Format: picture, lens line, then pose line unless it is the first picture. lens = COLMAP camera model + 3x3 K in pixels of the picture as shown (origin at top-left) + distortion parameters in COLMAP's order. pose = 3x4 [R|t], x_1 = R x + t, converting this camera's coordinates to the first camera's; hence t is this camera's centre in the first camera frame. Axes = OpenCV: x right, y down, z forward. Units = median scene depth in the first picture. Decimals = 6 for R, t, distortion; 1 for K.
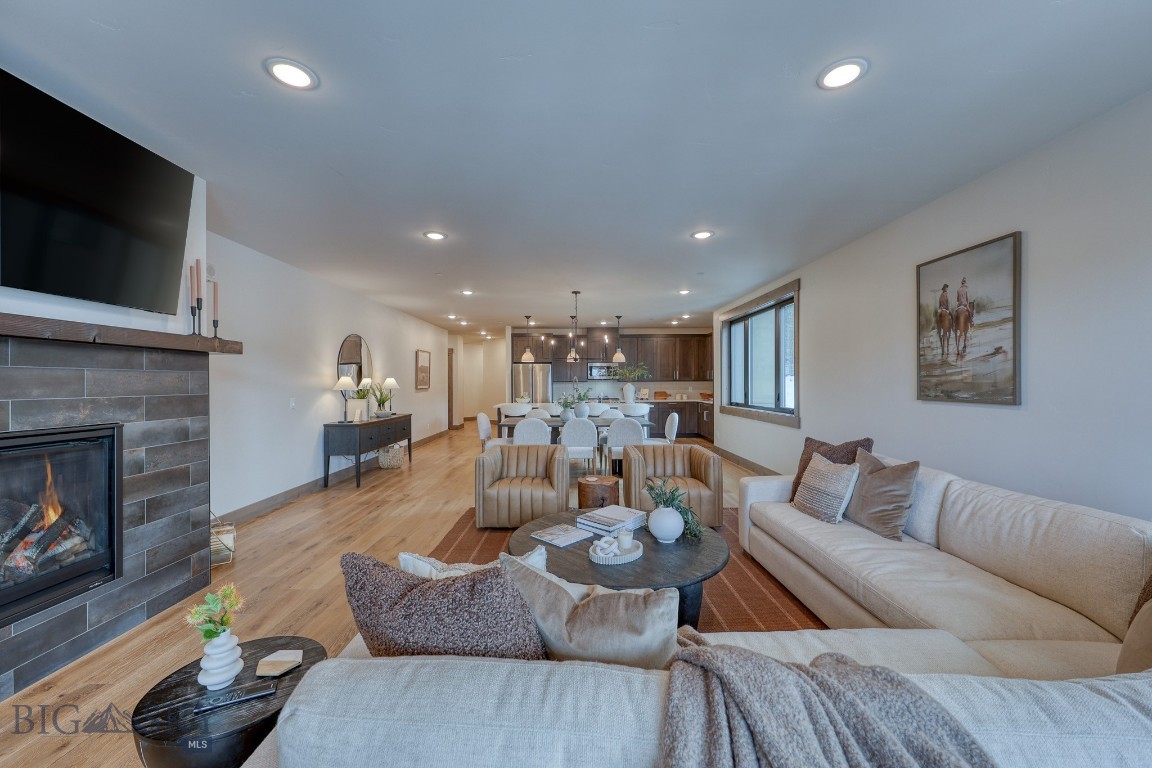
lens RADIAL K [[446.1, 0, 572.9], [0, 446.1, 385.2], [0, 0, 1]] dist [0.001726, 0.000207]
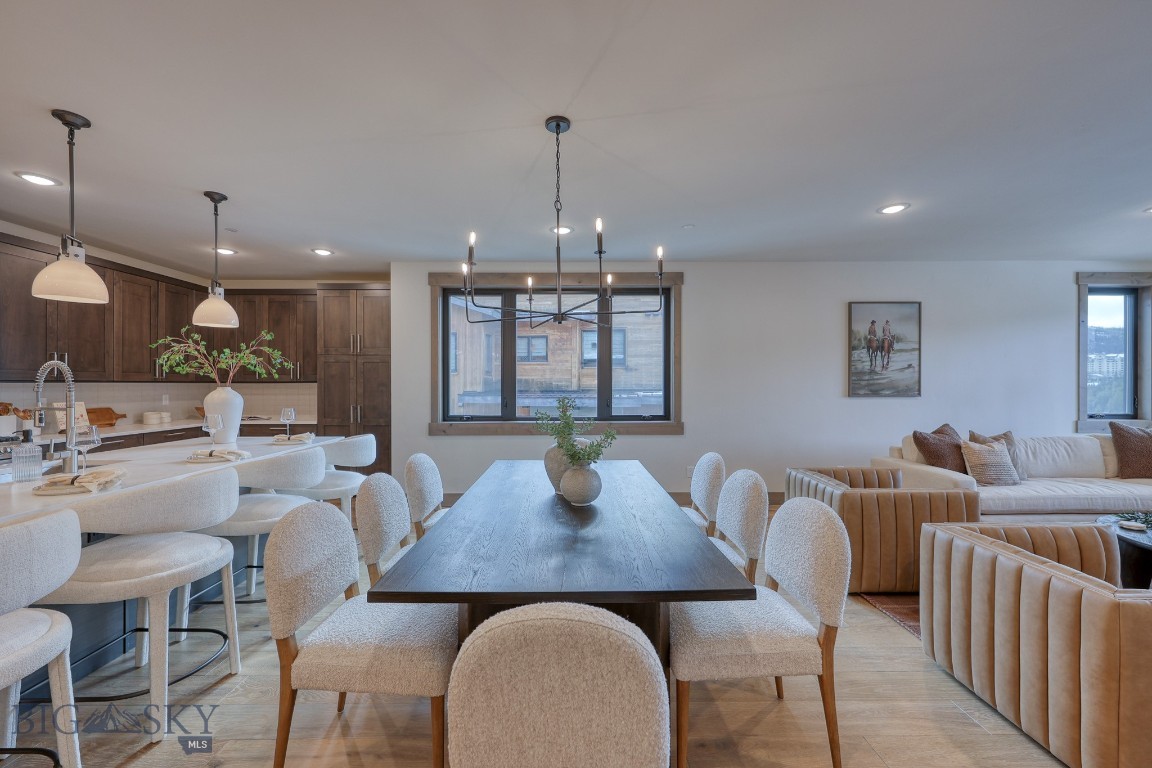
lens RADIAL K [[446.1, 0, 575.1], [0, 446.1, 385.2], [0, 0, 1]] dist [0.001726, 0.000207]
pose [[-0.006010, 0.001050, 0.999981, -0.709623], [0.008275, 0.999965, -0.001000, -0.010685], [-0.999948, 0.008269, -0.006018, 2.092304]]
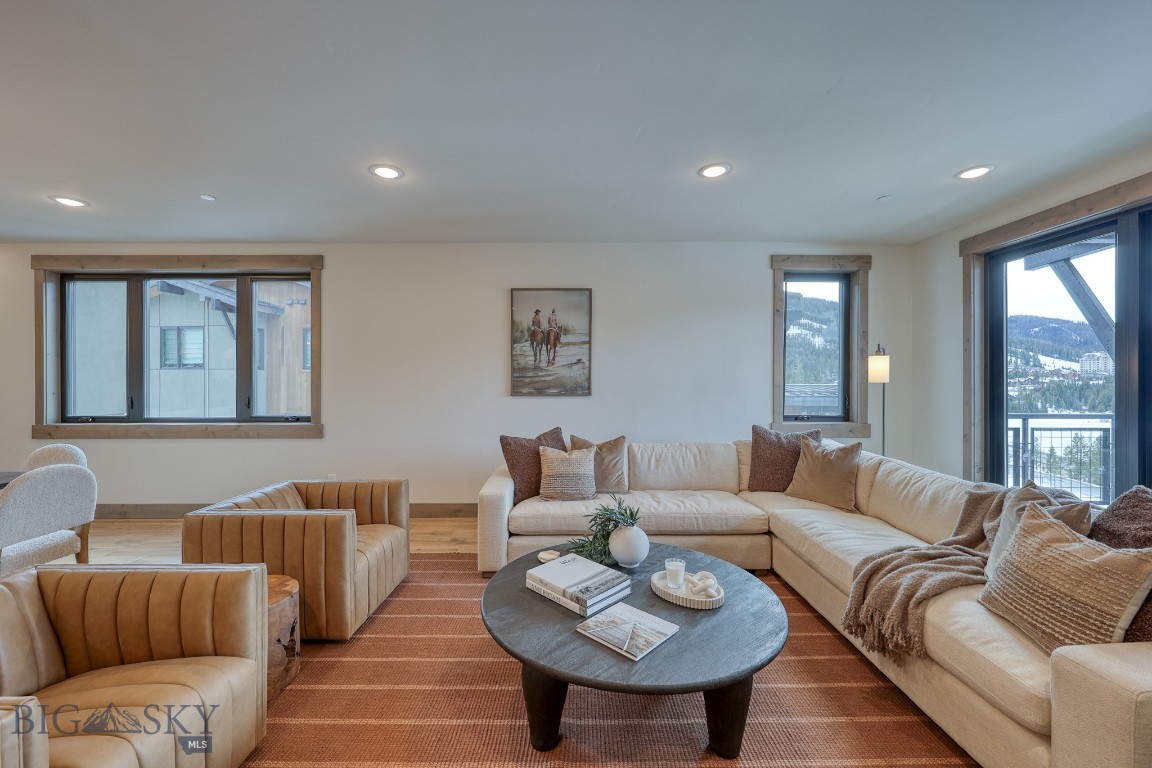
lens RADIAL K [[446.1, 0, 581.0], [0, 446.1, 384.6], [0, 0, 1]] dist [0.001726, 0.000207]
pose [[0.002989, -0.002292, 0.999993, -0.533557], [0.006881, 0.999974, 0.002272, -0.000165], [-0.999972, 0.006874, 0.003005, 0.891342]]
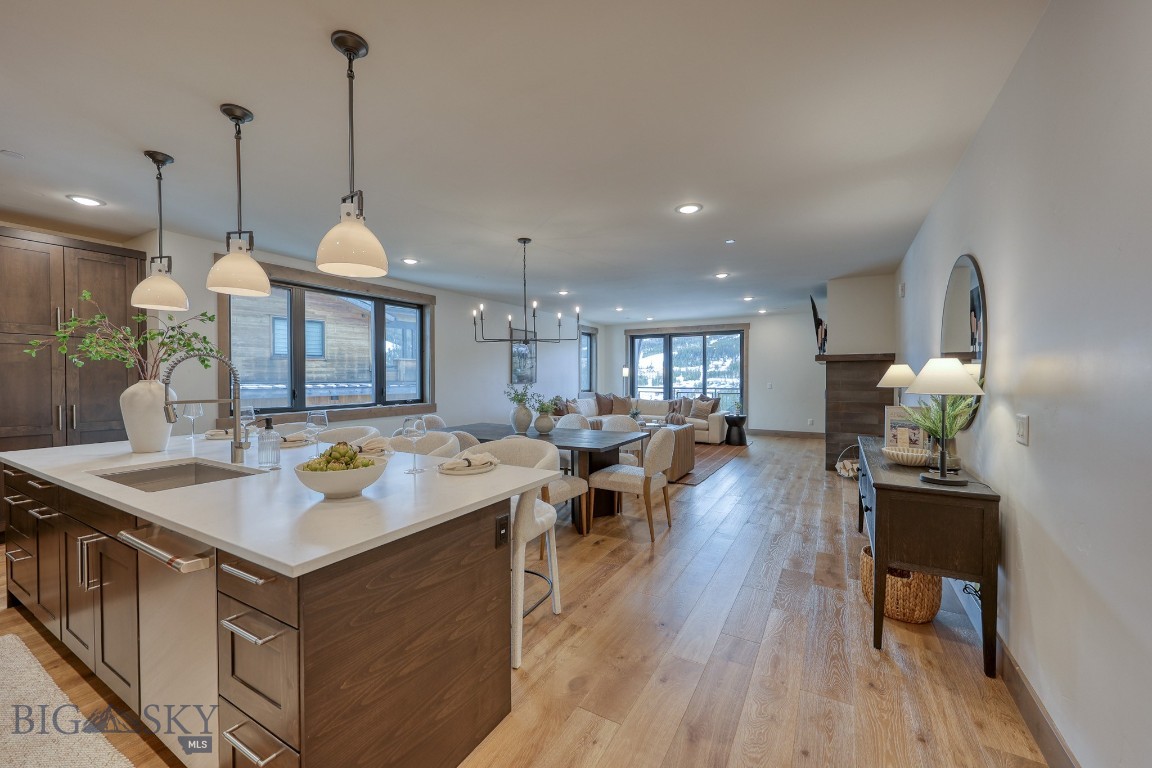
lens RADIAL K [[446.1, 0, 581.8], [0, 446.1, 379.8], [0, 0, 1]] dist [0.001726, 0.000207]
pose [[-0.868051, 0.001275, 0.496473, -0.842061], [0.008333, 0.999893, 0.012001, -0.015303], [-0.496404, 0.014554, -0.867969, 3.236945]]
